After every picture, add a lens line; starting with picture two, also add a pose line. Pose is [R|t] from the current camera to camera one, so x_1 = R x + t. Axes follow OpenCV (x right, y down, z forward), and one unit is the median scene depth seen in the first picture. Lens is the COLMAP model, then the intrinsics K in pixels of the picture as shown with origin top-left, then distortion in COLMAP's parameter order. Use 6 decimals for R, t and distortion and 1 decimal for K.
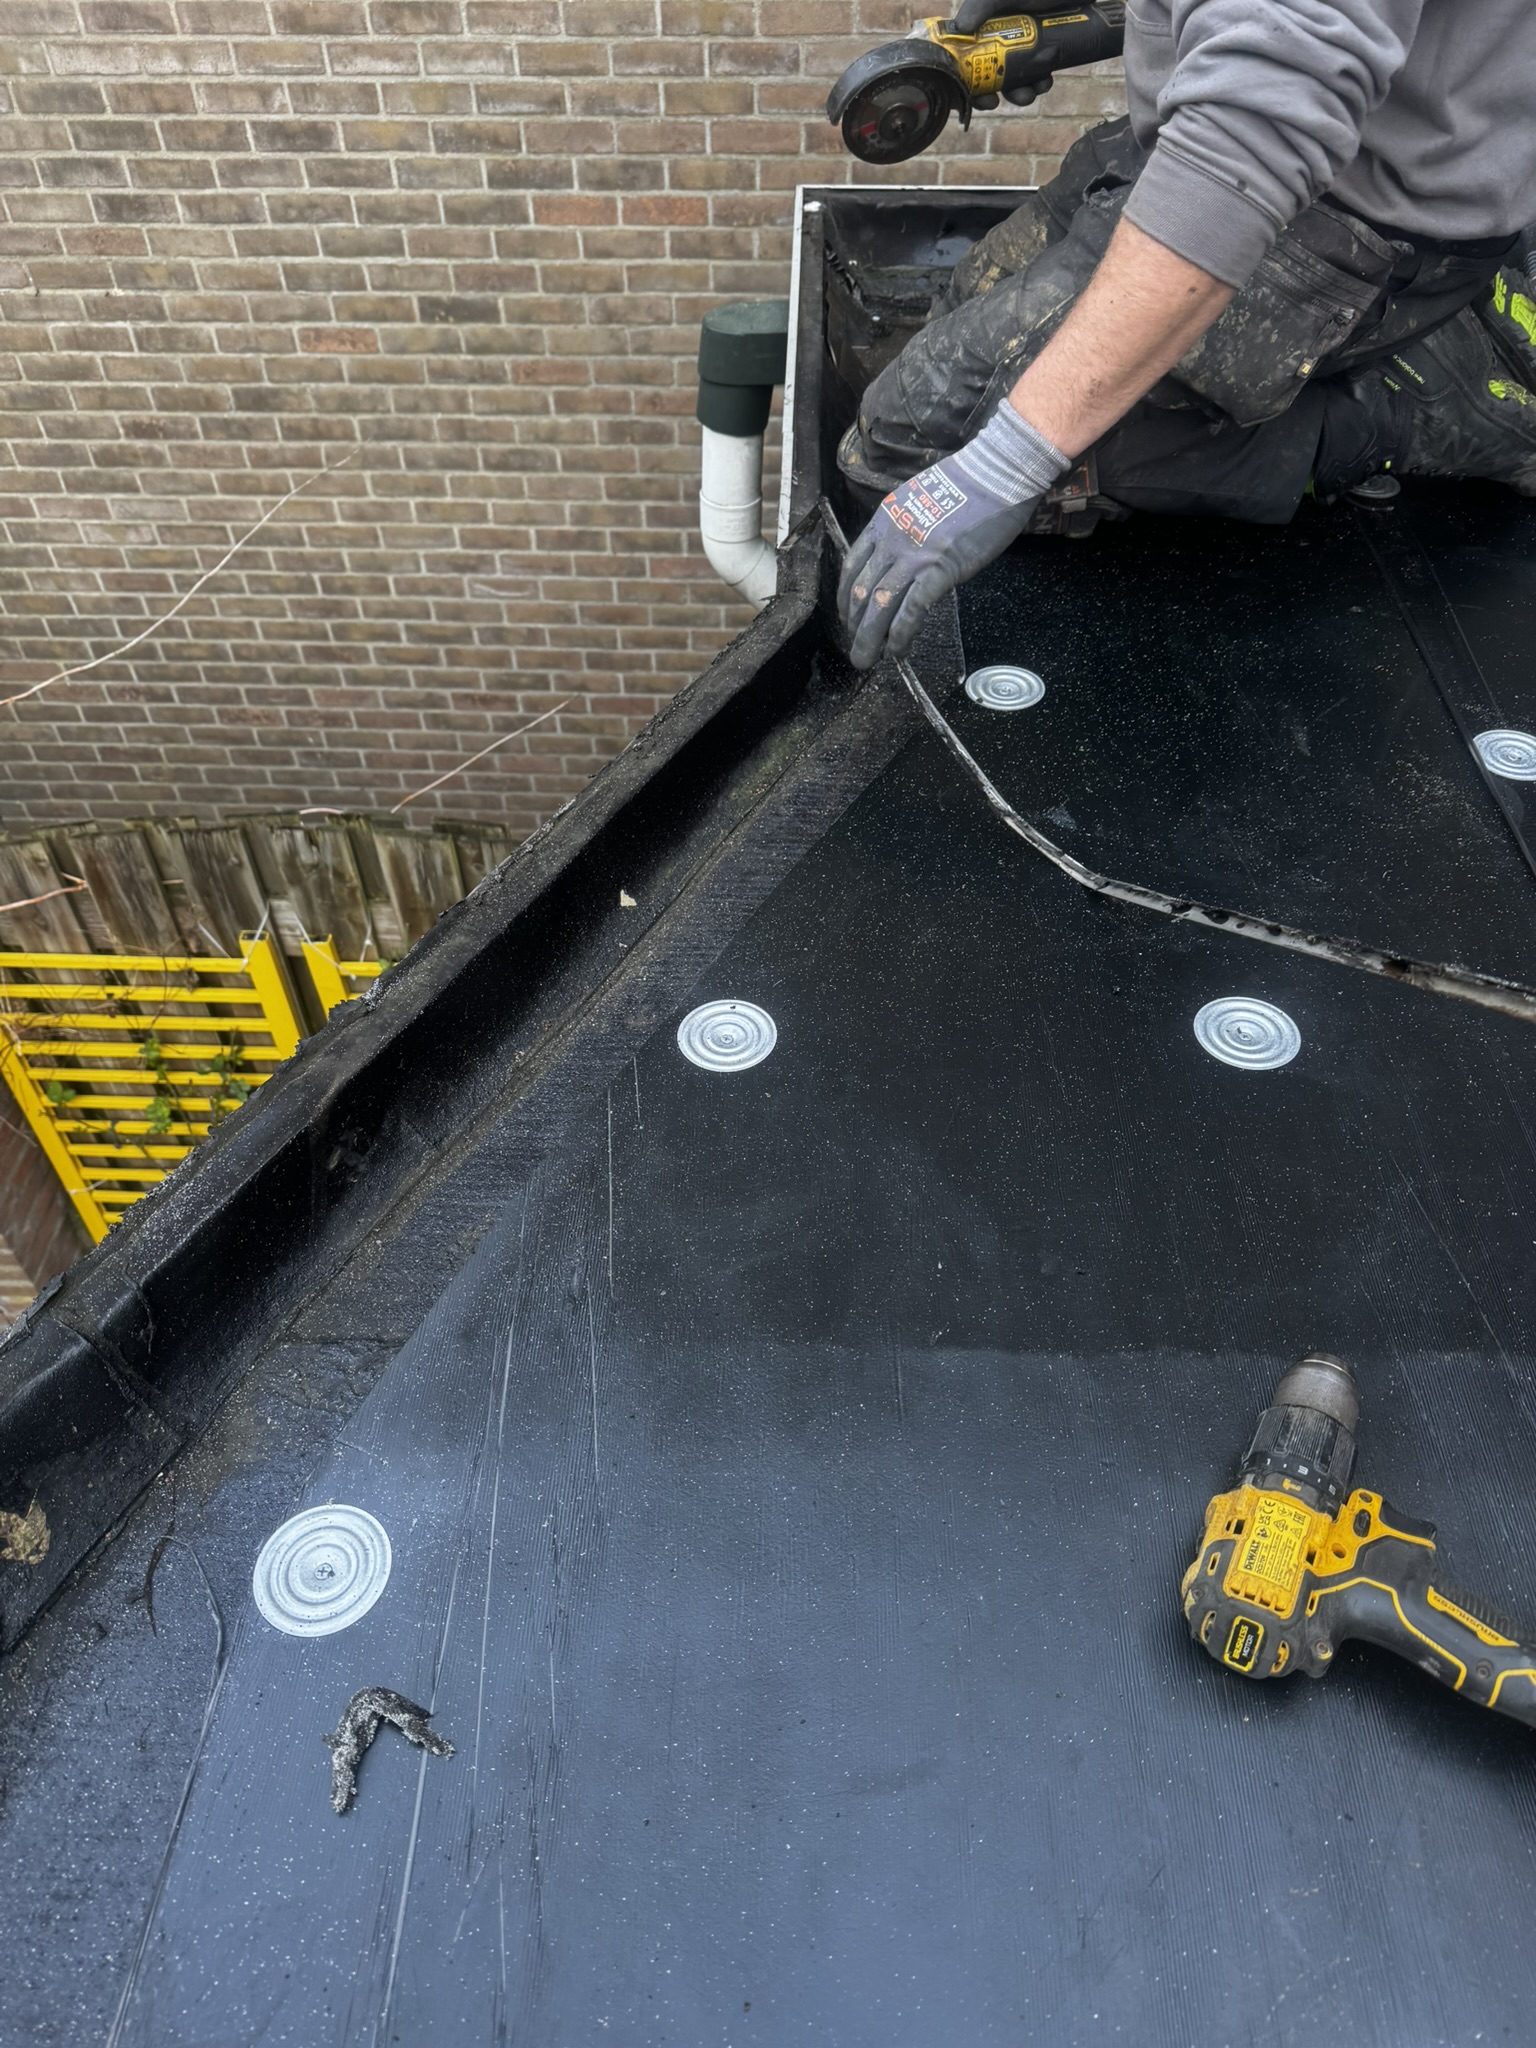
lens RADIAL K [[1430.7, 0, 766.2], [0, 1430.7, 1023.5], [0, 0, 1]] dist [-0.017019, -0.004774]
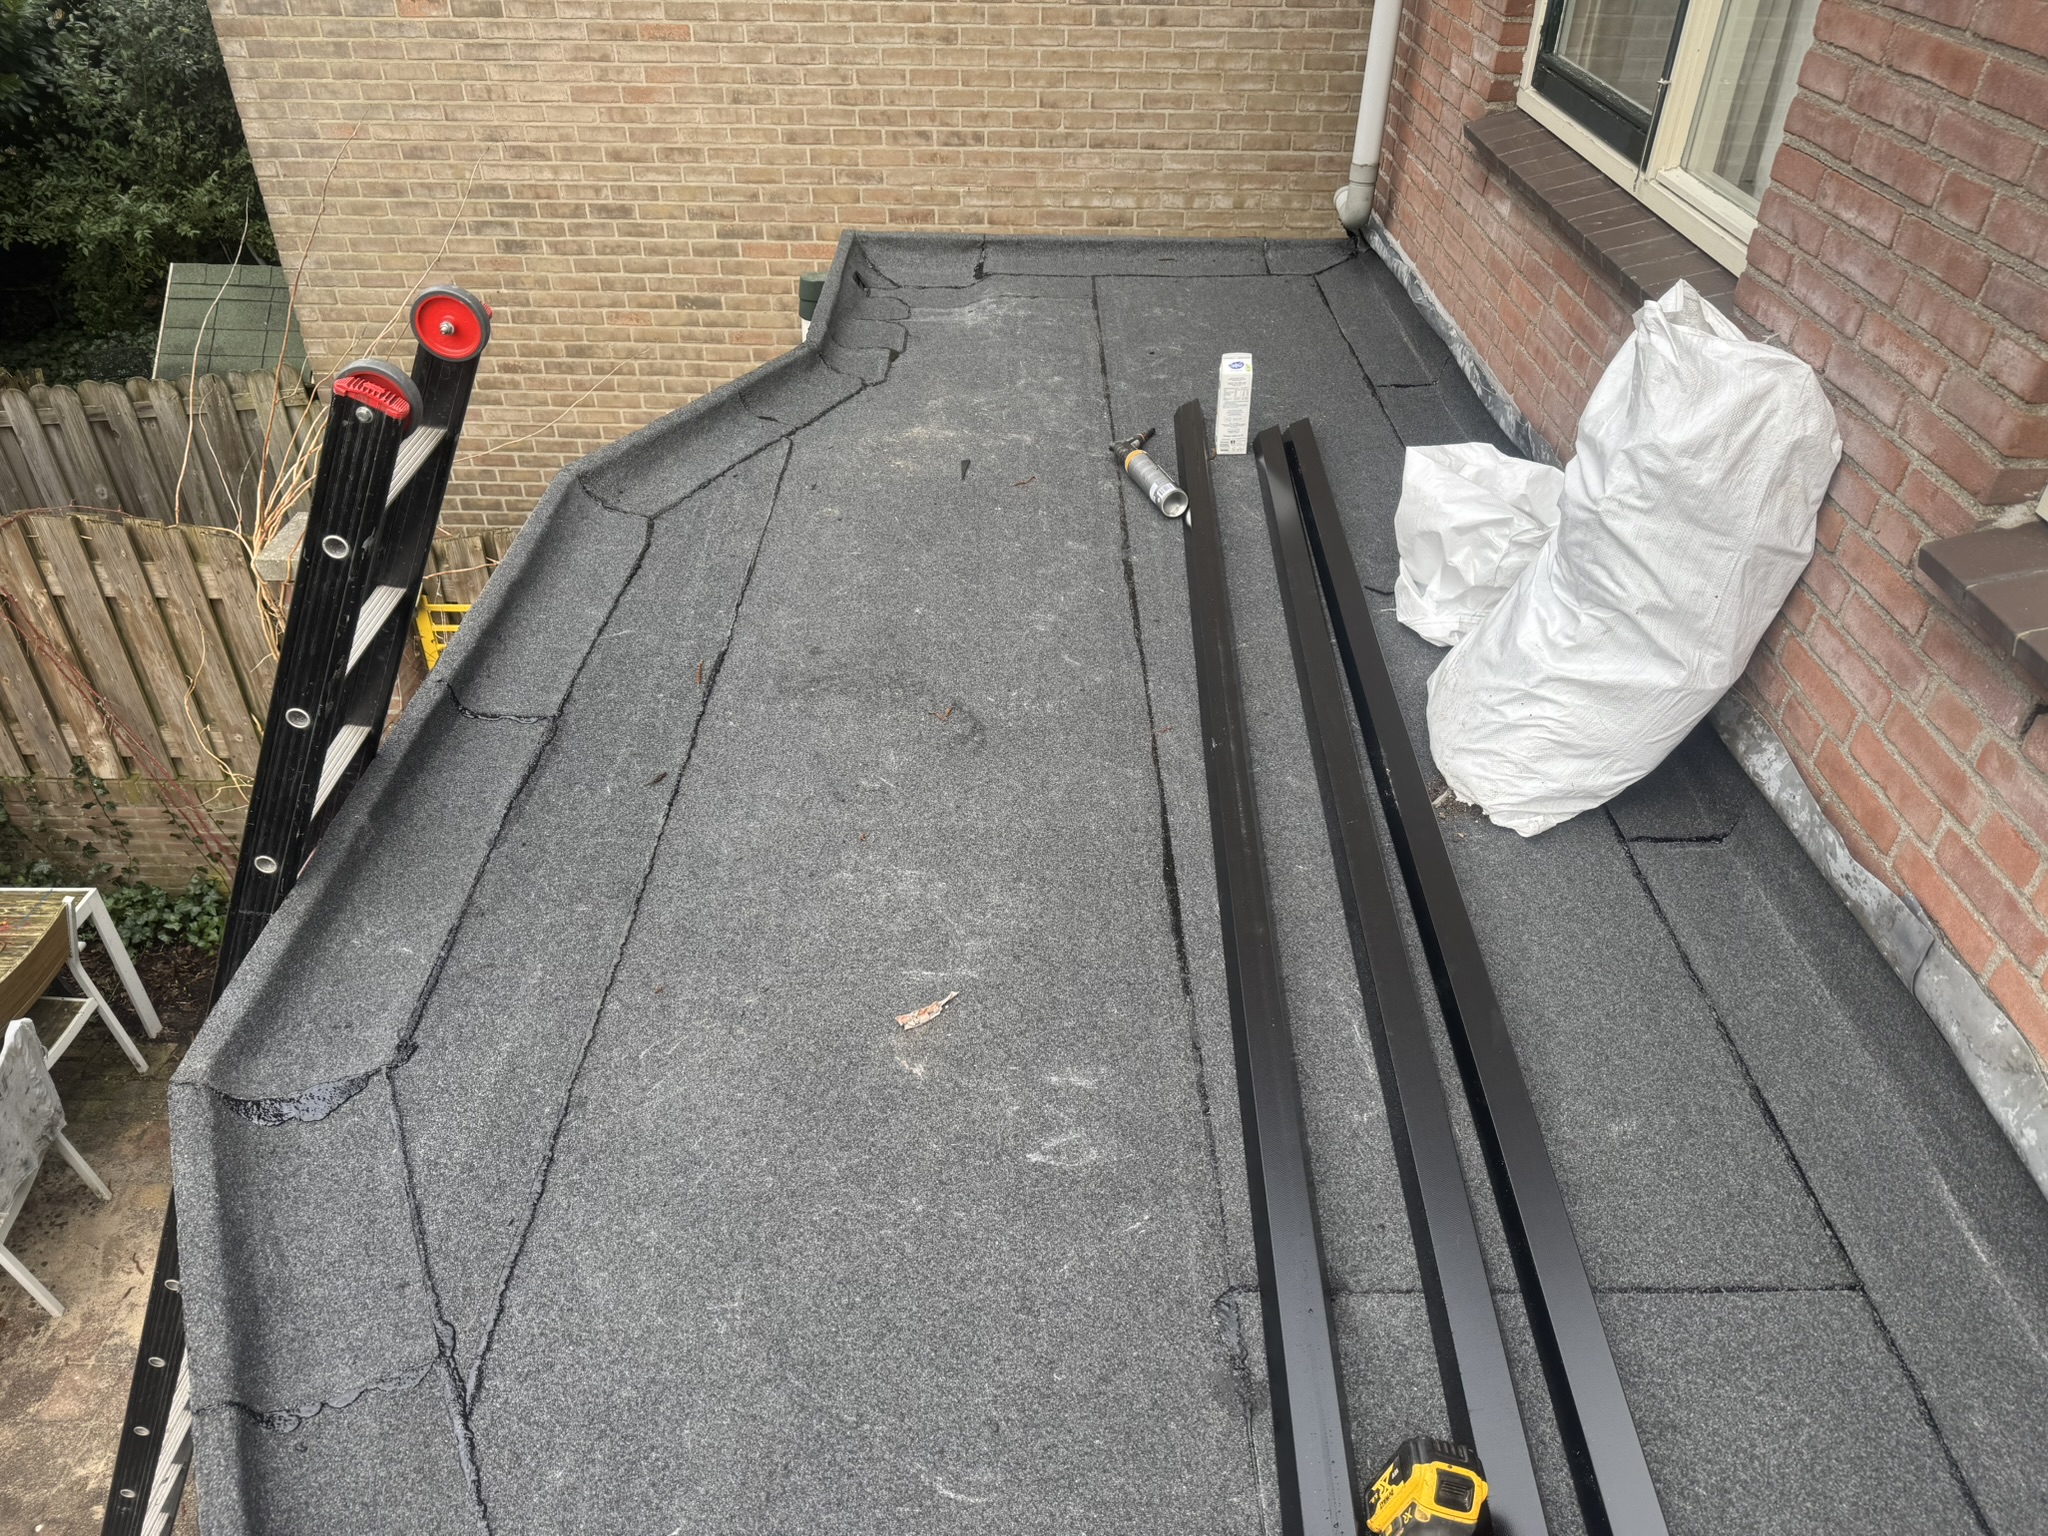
lens RADIAL K [[1430.7, 0, 1021.6], [0, 1430.7, 766.6], [0, 0, 1]] dist [-0.017019, -0.004774]
pose [[0.999889, 0.003538, 0.014465, 0.167304], [-0.001033, 0.985512, -0.169603, 0.380771], [-0.014855, 0.169569, 0.985406, -0.678959]]
